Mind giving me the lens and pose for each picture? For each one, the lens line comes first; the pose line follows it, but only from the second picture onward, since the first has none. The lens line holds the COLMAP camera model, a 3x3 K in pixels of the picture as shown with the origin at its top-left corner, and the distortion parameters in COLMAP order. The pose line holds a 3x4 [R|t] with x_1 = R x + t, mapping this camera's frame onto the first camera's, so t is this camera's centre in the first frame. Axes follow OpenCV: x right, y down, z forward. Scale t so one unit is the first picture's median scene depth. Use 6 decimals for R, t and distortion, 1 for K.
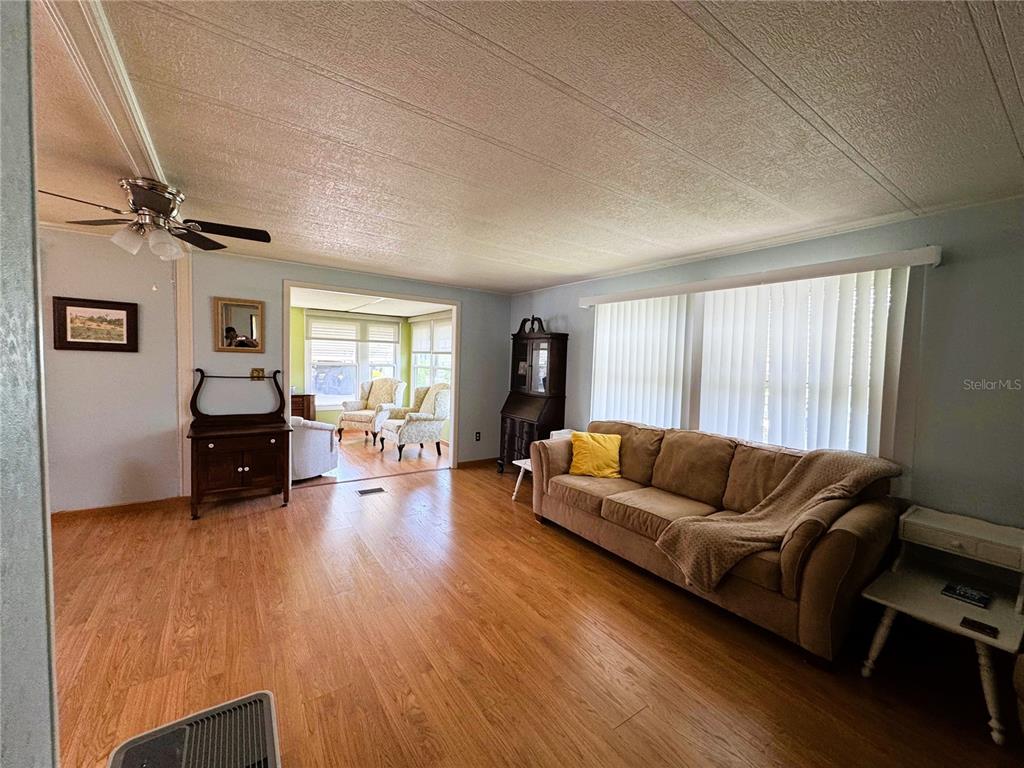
lens RADIAL K [[410.2, 0, 514.9], [0, 410.2, 381.4], [0, 0, 1]] dist [-0.004793, 0.000658]
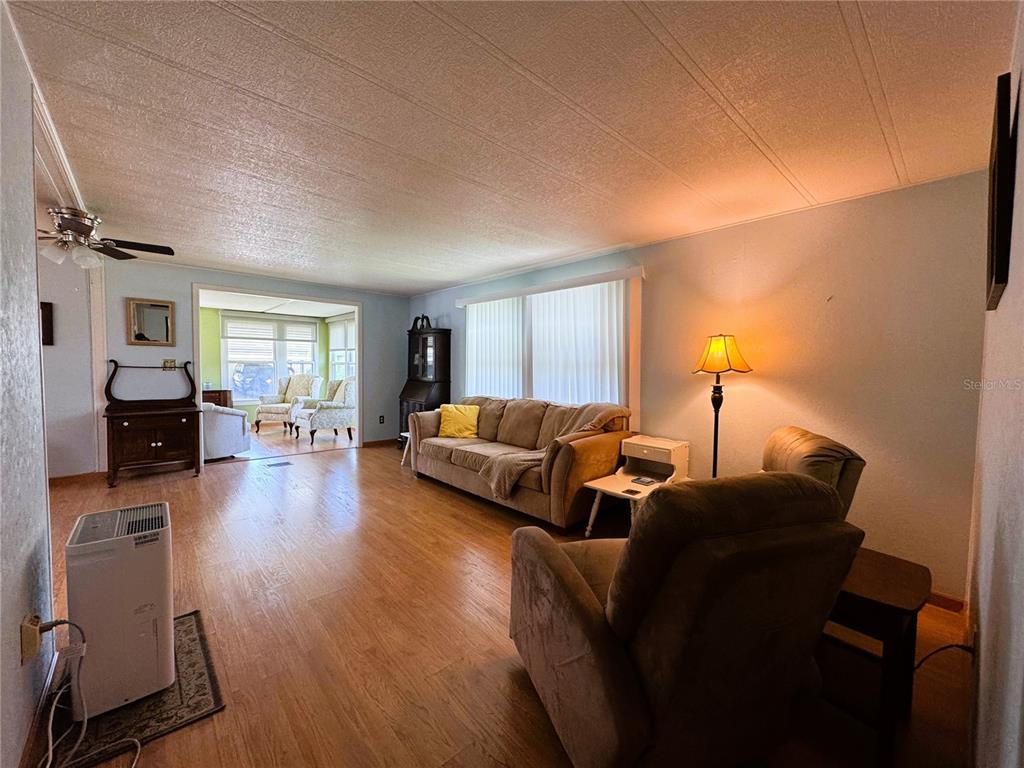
lens RADIAL K [[410.2, 0, 514.8], [0, 410.2, 381.4], [0, 0, 1]] dist [-0.004793, 0.000658]
pose [[0.991610, -0.022493, 0.127291, 0.209194], [0.023487, 0.999704, -0.006320, 0.065978], [-0.127111, 0.009257, 0.991845, -0.293780]]
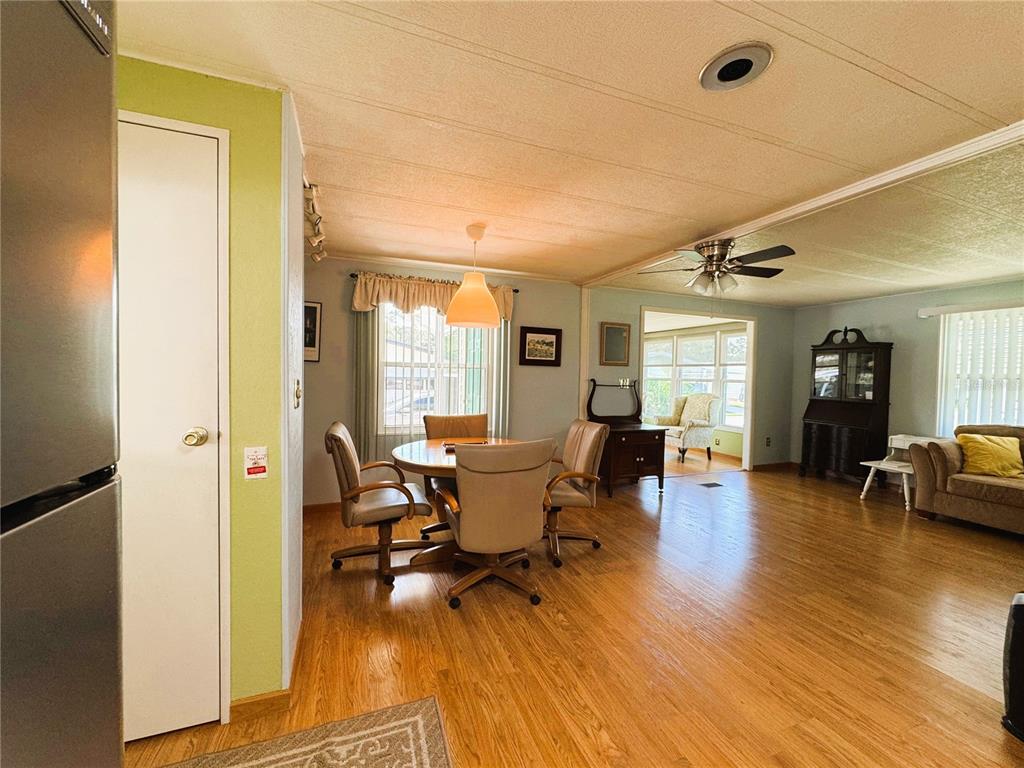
lens RADIAL K [[410.2, 0, 512.6], [0, 410.2, 382.5], [0, 0, 1]] dist [-0.004793, 0.000658]
pose [[0.972369, -0.009921, -0.233239, -0.747407], [0.001459, 0.999335, -0.036422, 0.027018], [0.233445, 0.035076, 0.971737, -0.302968]]
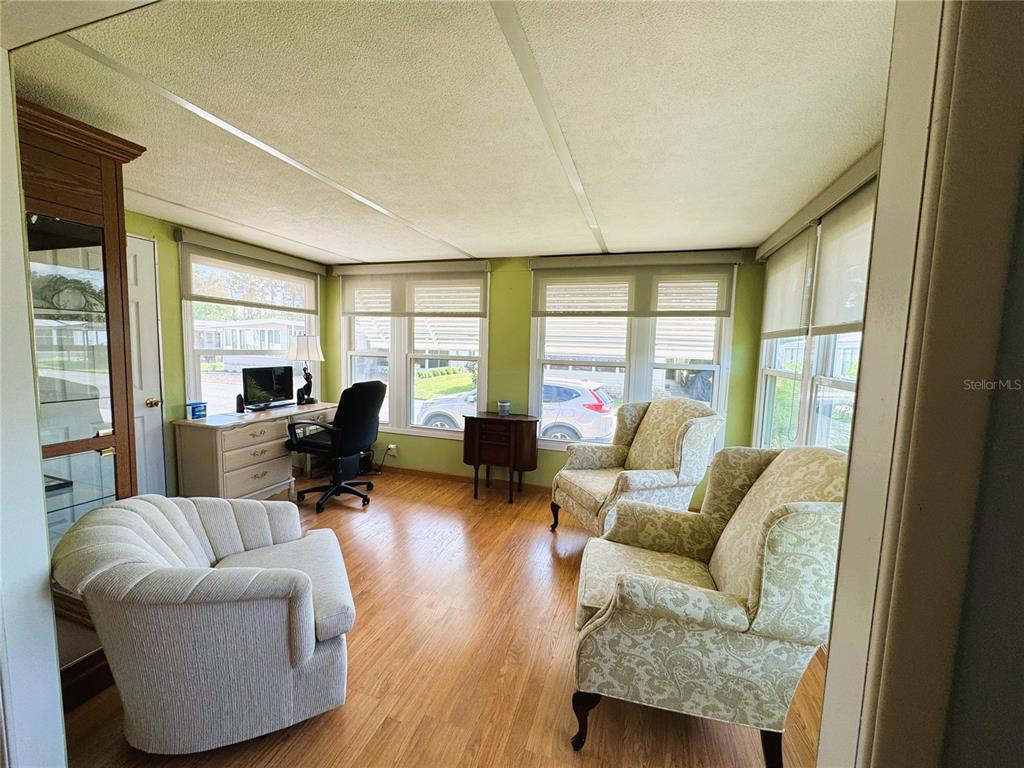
lens RADIAL K [[410.2, 0, 513.1], [0, 410.2, 381.7], [0, 0, 1]] dist [-0.004793, 0.000658]
pose [[0.609198, 0.055800, -0.791053, -0.181628], [-0.038837, 0.998424, 0.040519, -0.073273], [0.792067, 0.006038, 0.610404, 1.264197]]
